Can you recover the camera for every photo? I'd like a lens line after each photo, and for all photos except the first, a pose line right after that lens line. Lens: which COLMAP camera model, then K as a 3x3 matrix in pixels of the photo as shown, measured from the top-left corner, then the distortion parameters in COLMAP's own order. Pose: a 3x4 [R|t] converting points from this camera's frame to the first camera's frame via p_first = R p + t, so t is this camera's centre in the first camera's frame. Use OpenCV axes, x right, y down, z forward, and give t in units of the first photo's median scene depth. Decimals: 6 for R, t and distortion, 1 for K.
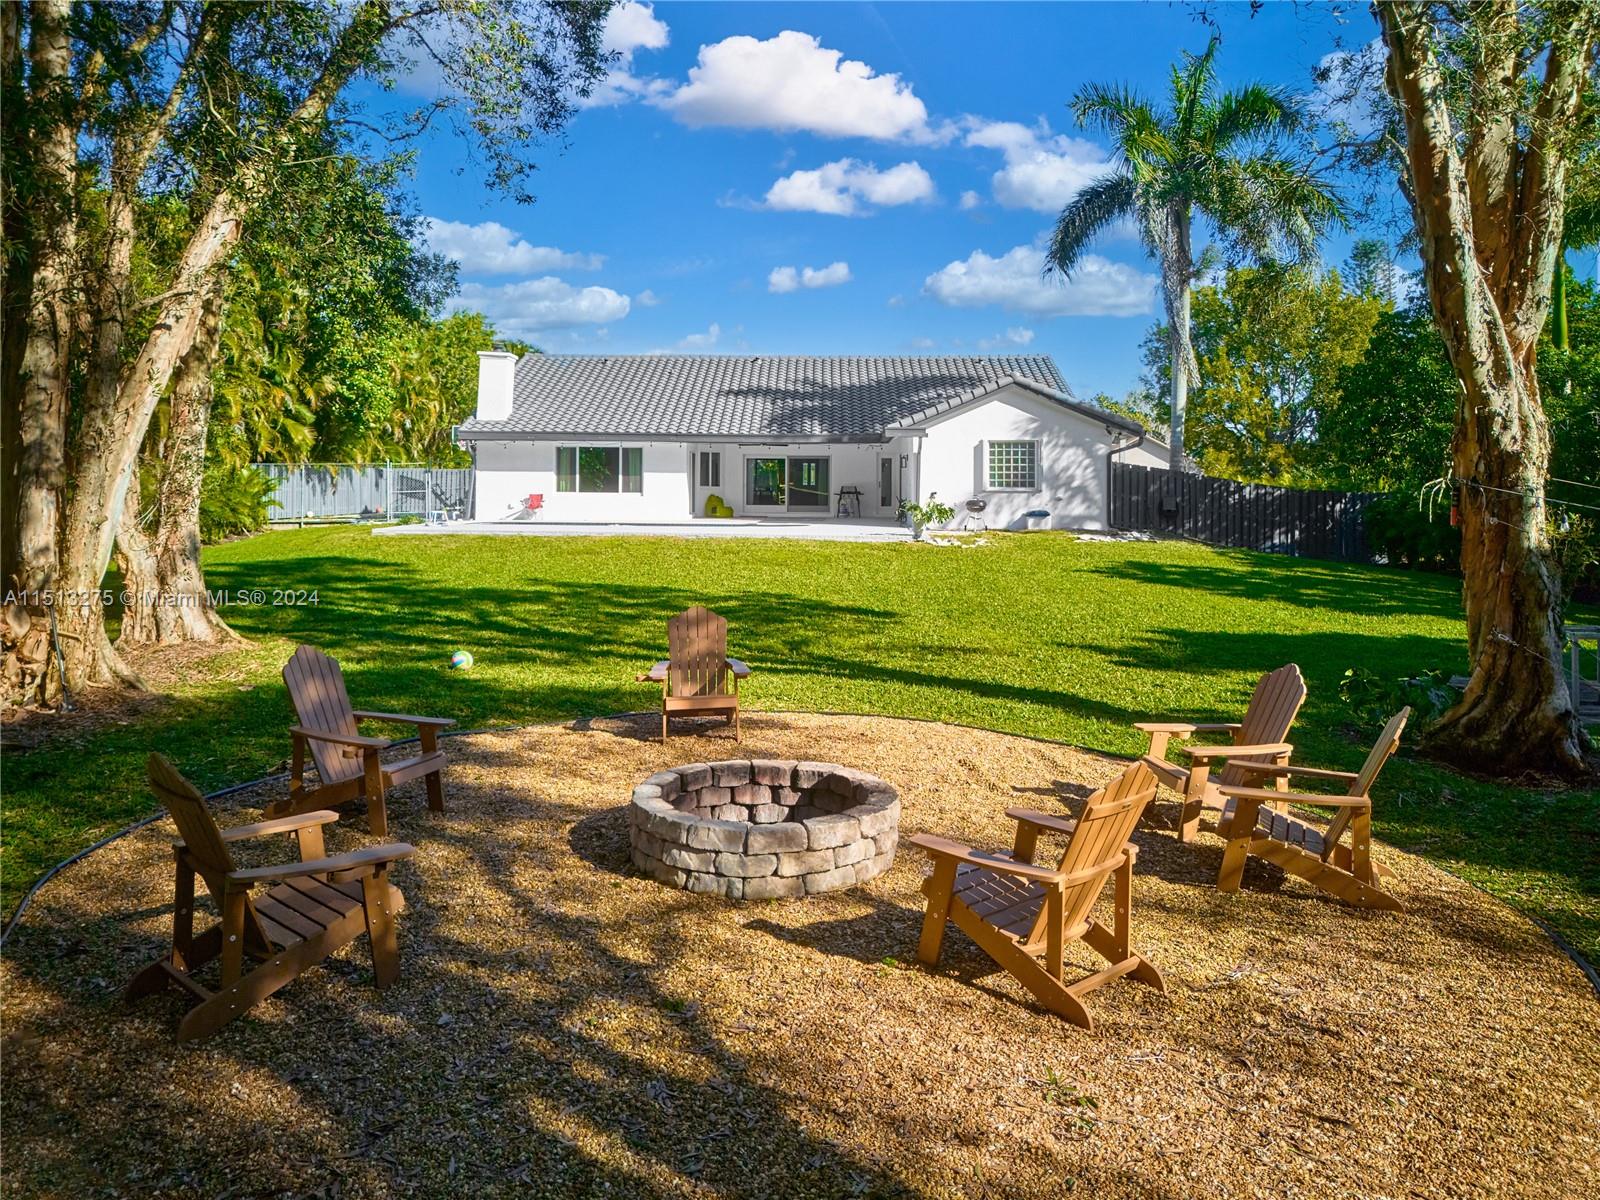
lens RADIAL K [[1116.7, 0, 789.0], [0, 1116.7, 586.8], [0, 0, 1]] dist [0.008464, -0.004813]
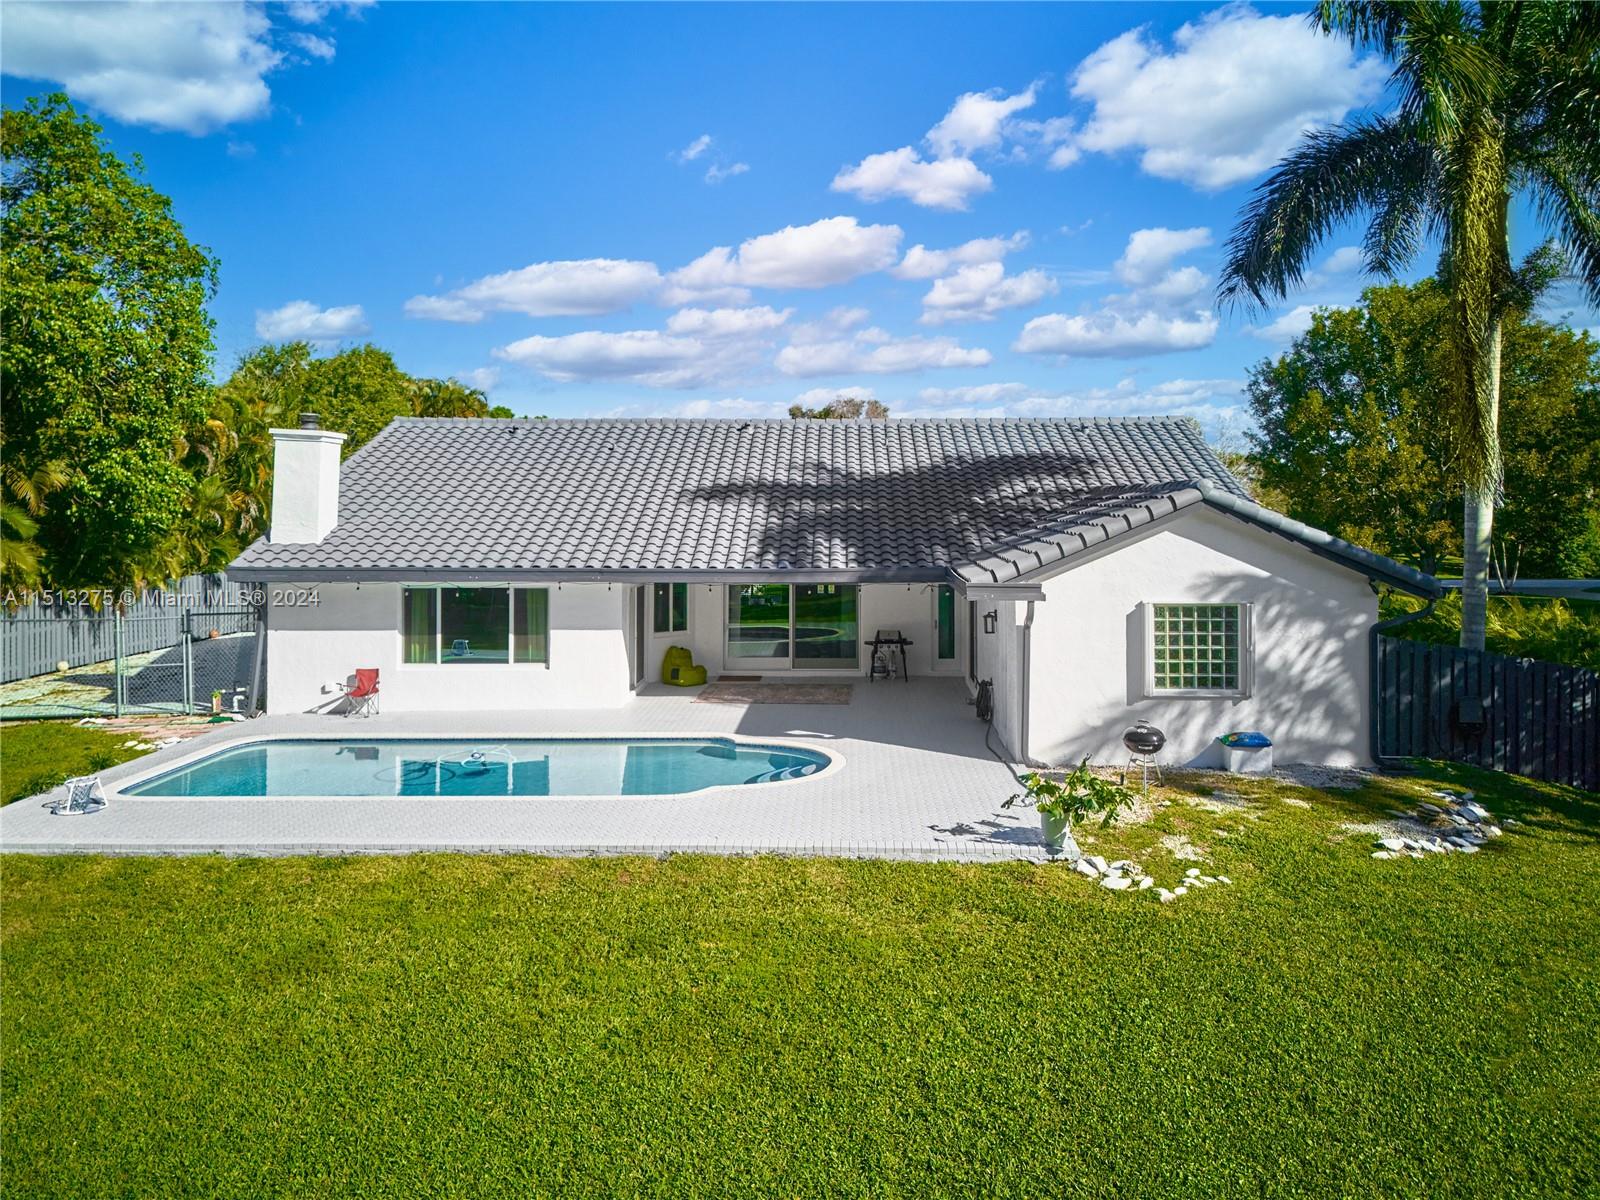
lens RADIAL K [[1116.7, 0, 812.2], [0, 1116.7, 611.0], [0, 0, 1]] dist [0.008464, -0.004813]
pose [[0.999970, -0.001954, 0.007555, 0.005843], [0.001920, 0.999988, 0.004537, -0.115098], [-0.007563, -0.004522, 0.999961, 0.399417]]
